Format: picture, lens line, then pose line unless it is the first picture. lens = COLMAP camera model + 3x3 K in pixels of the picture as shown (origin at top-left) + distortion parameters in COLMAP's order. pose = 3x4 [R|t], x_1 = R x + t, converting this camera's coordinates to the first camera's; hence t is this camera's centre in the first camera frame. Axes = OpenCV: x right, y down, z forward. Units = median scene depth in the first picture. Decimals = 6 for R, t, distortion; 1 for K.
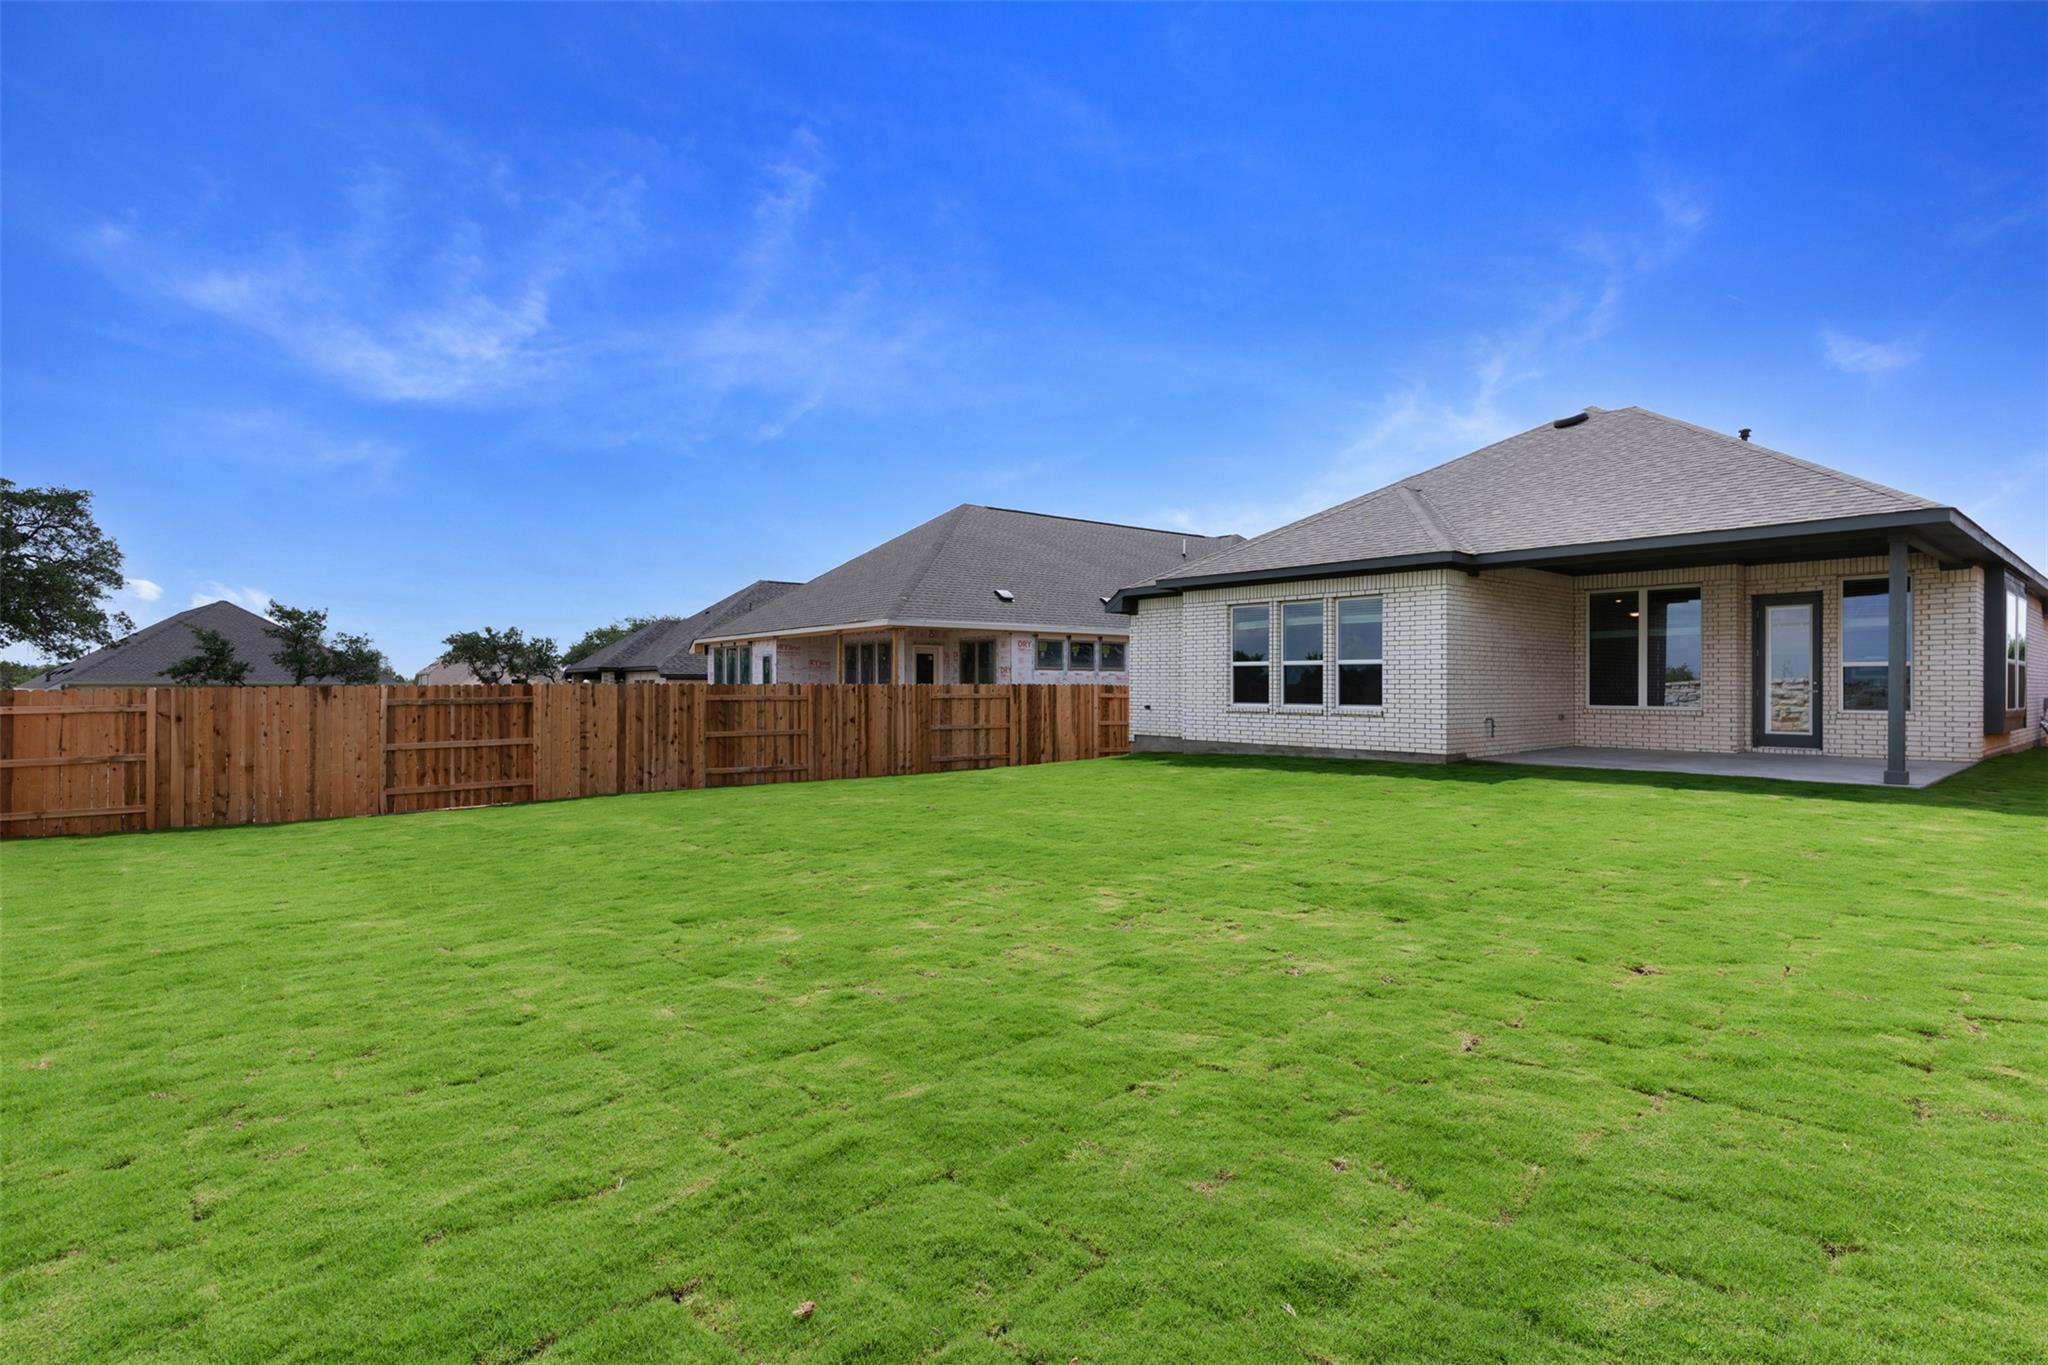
lens RADIAL K [[995.1, 0, 1014.6], [0, 995.1, 685.6], [0, 0, 1]] dist [0.009480, -0.001862]
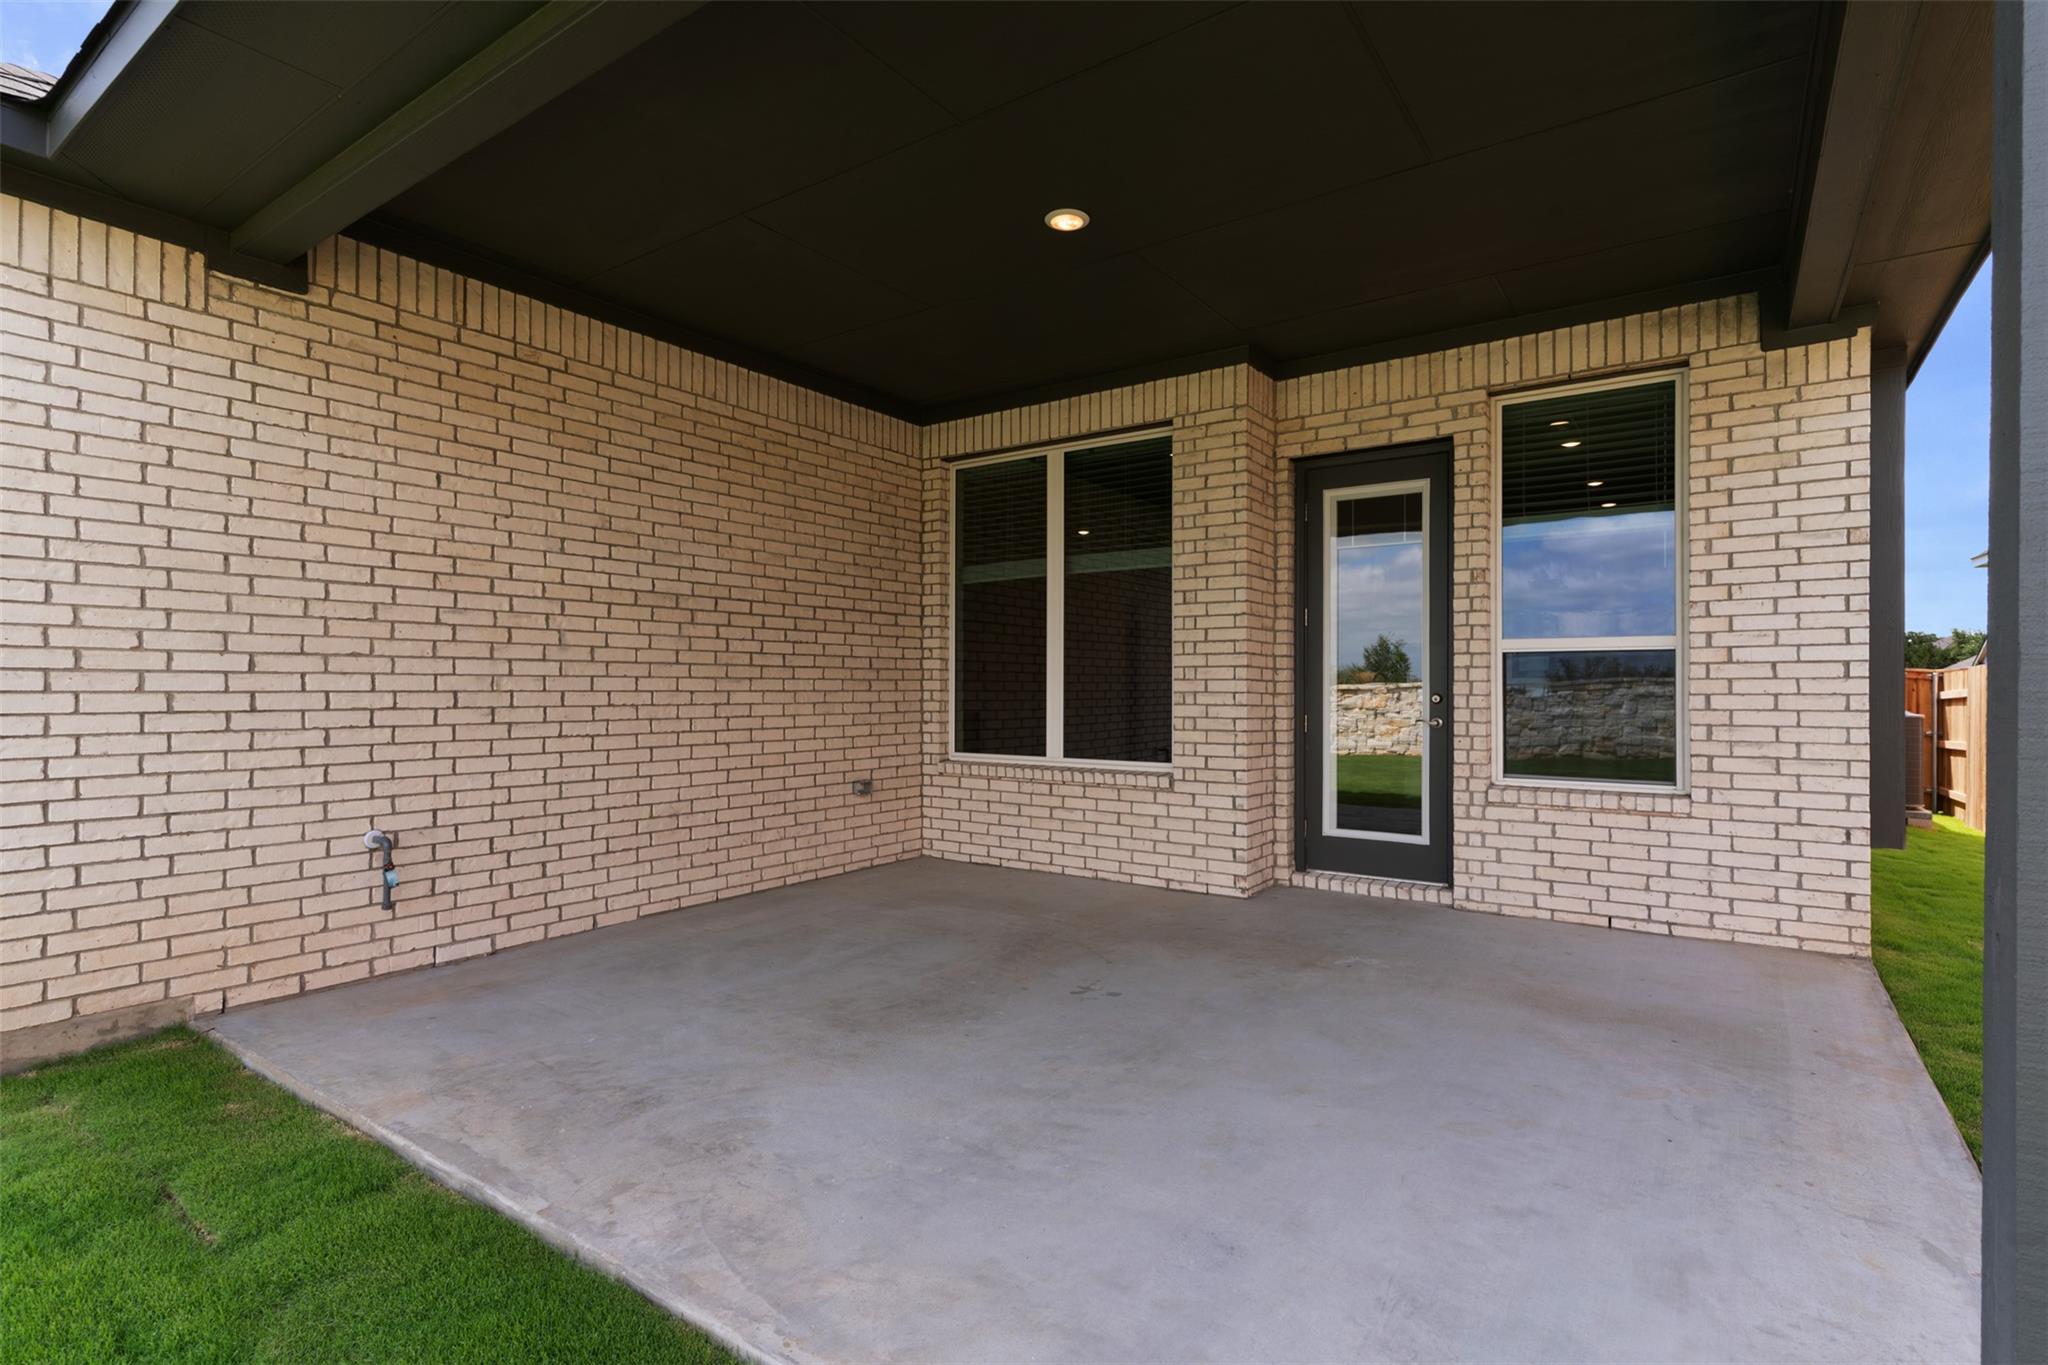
lens RADIAL K [[995.1, 0, 1029.1], [0, 995.1, 684.8], [0, 0, 1]] dist [0.009480, -0.001862]
pose [[0.964125, 0.005313, 0.265396, 0.549341], [-0.003455, 0.999966, -0.007467, -0.004537], [-0.265427, 0.006283, 0.964110, 0.675080]]
